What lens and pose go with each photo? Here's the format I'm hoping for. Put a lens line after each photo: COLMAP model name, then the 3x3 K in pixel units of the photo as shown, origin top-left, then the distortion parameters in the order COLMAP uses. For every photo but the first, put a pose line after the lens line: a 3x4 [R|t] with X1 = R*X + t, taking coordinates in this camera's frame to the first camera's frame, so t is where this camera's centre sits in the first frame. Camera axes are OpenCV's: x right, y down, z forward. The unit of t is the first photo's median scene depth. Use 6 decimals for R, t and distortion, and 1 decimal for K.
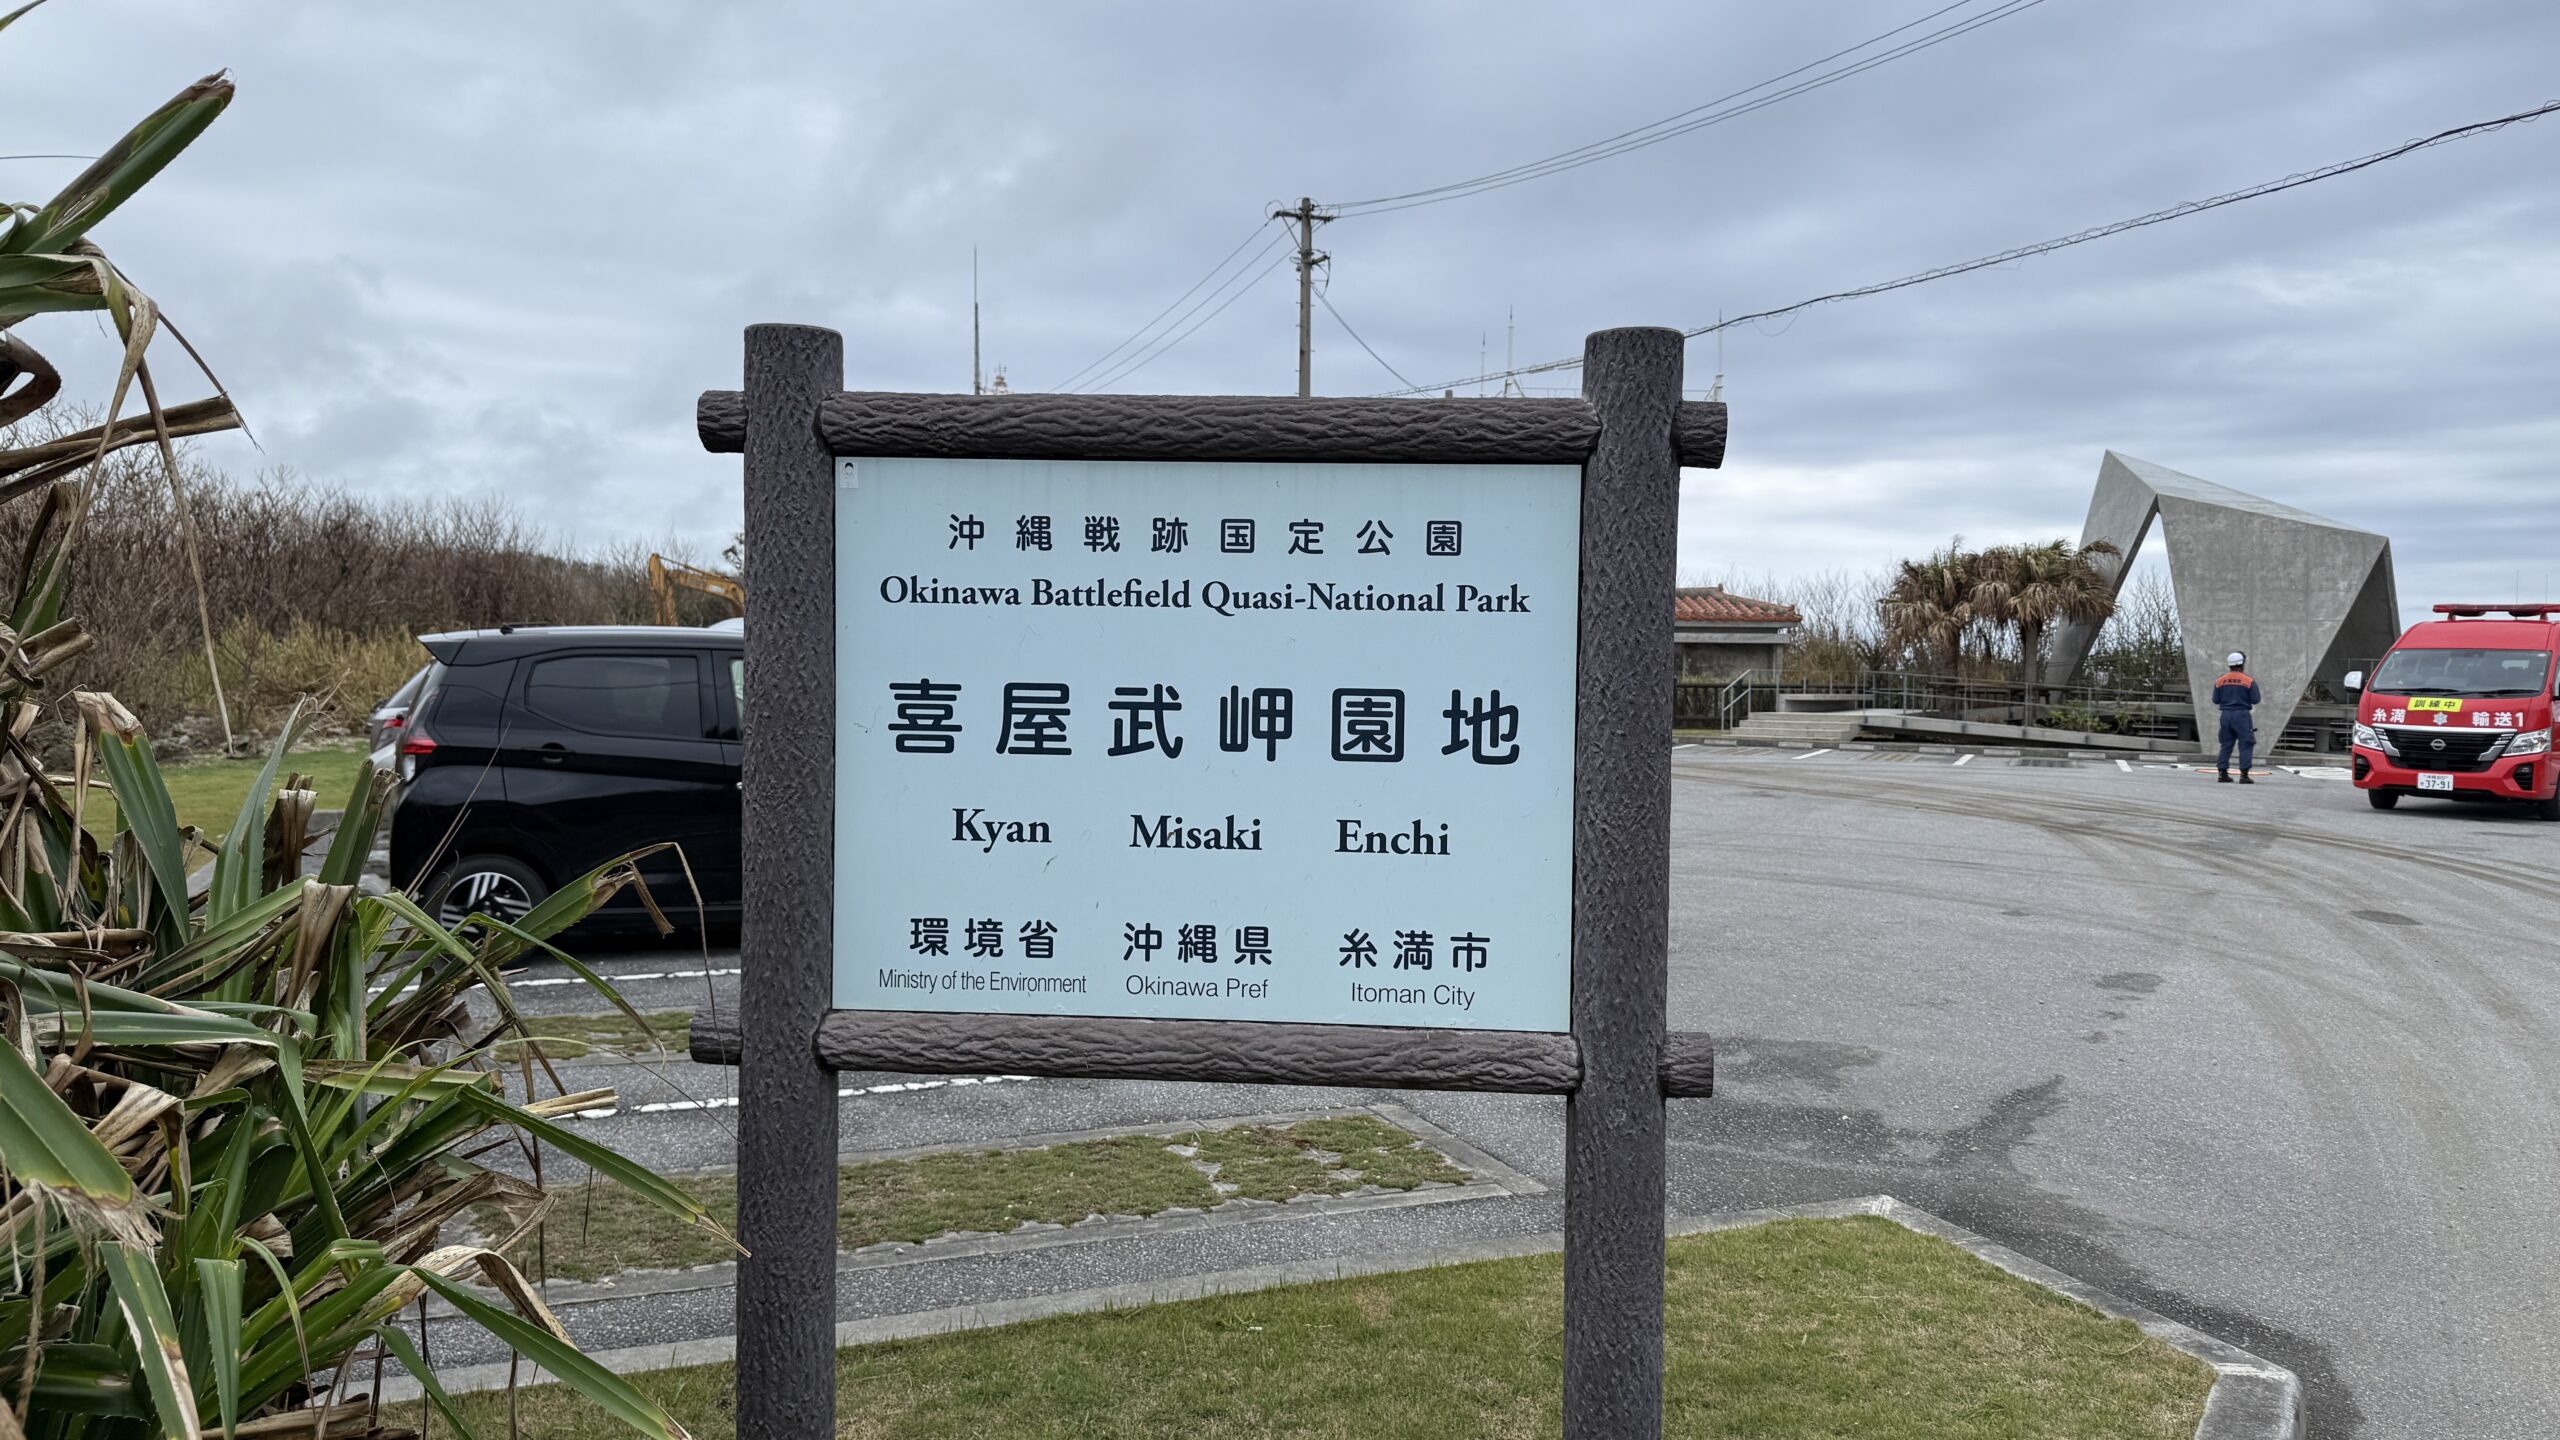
lens RADIAL K [[1773.0, 0, 1280.0], [0, 1773.0, 720.0], [0, 0, 1]] dist [0.052087, -0.065153]
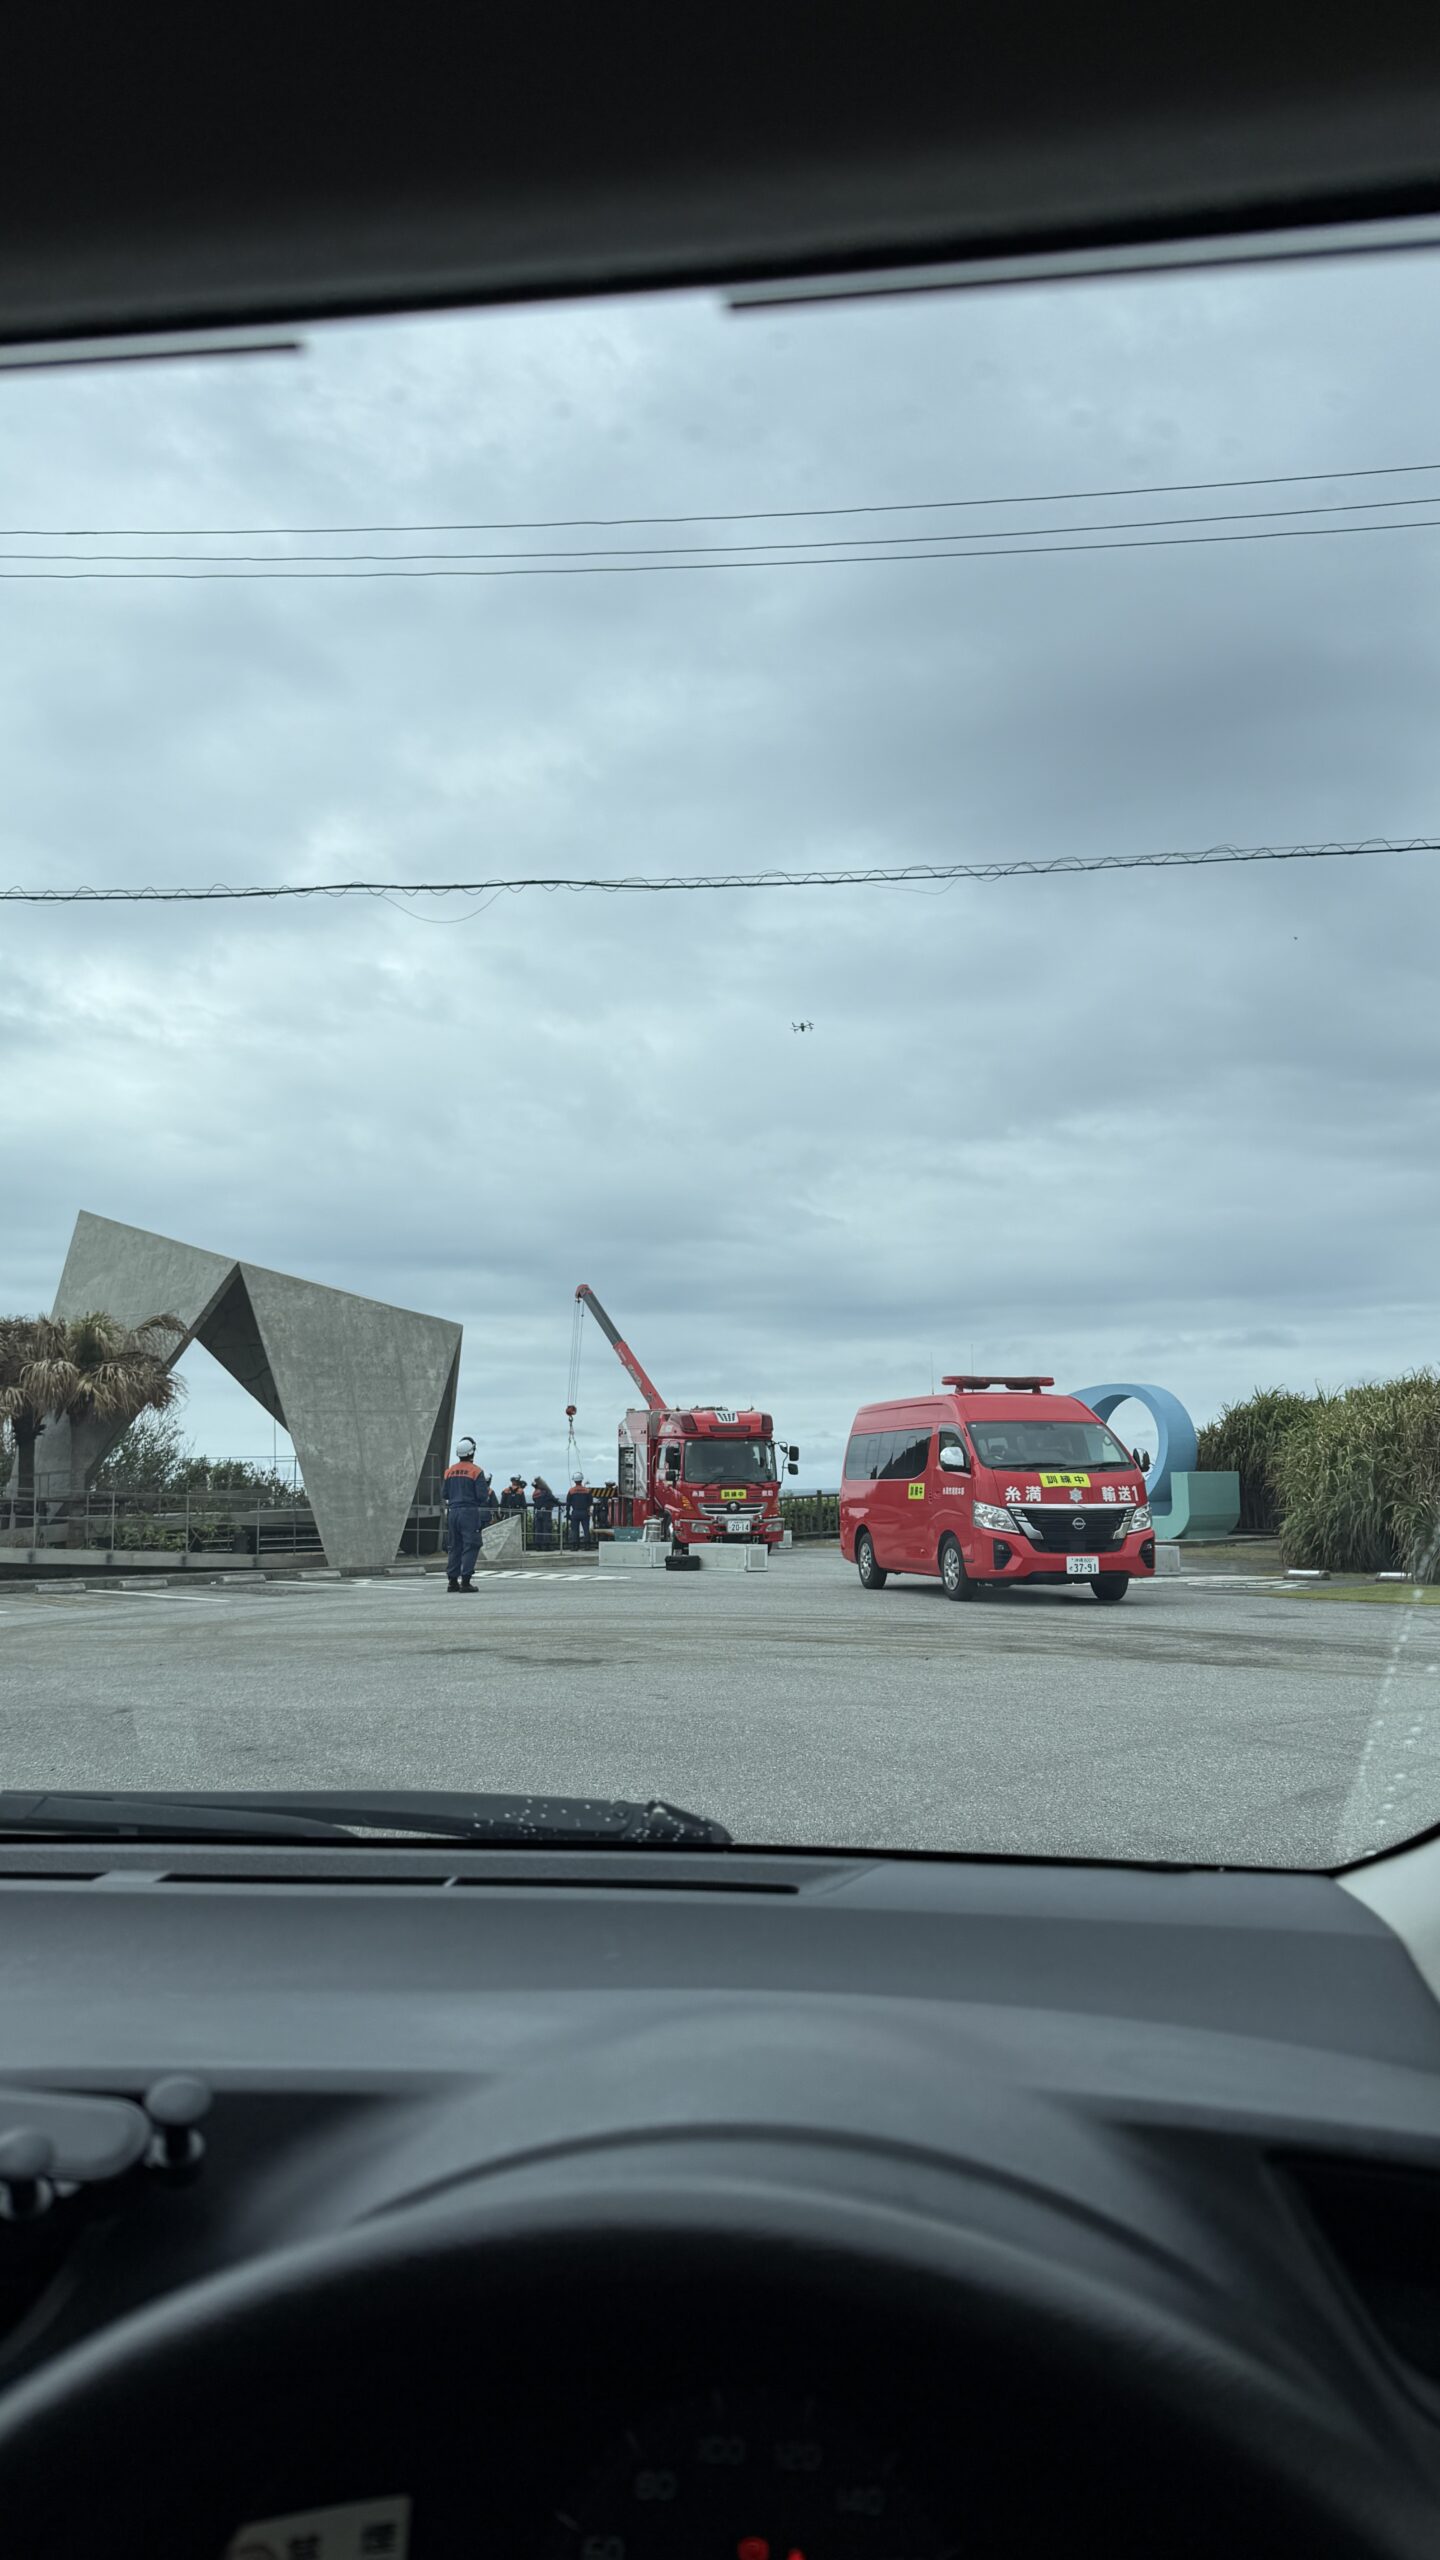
lens RADIAL K [[1773.0, 0, 720.0], [0, 1773.0, 1280.0], [0, 0, 1]] dist [0.052087, -0.065153]
pose [[0.473794, 0.077424, 0.877225, -0.148230], [0.053034, 0.991811, -0.116181, -0.008349], [-0.879037, 0.101569, 0.465809, 0.433941]]
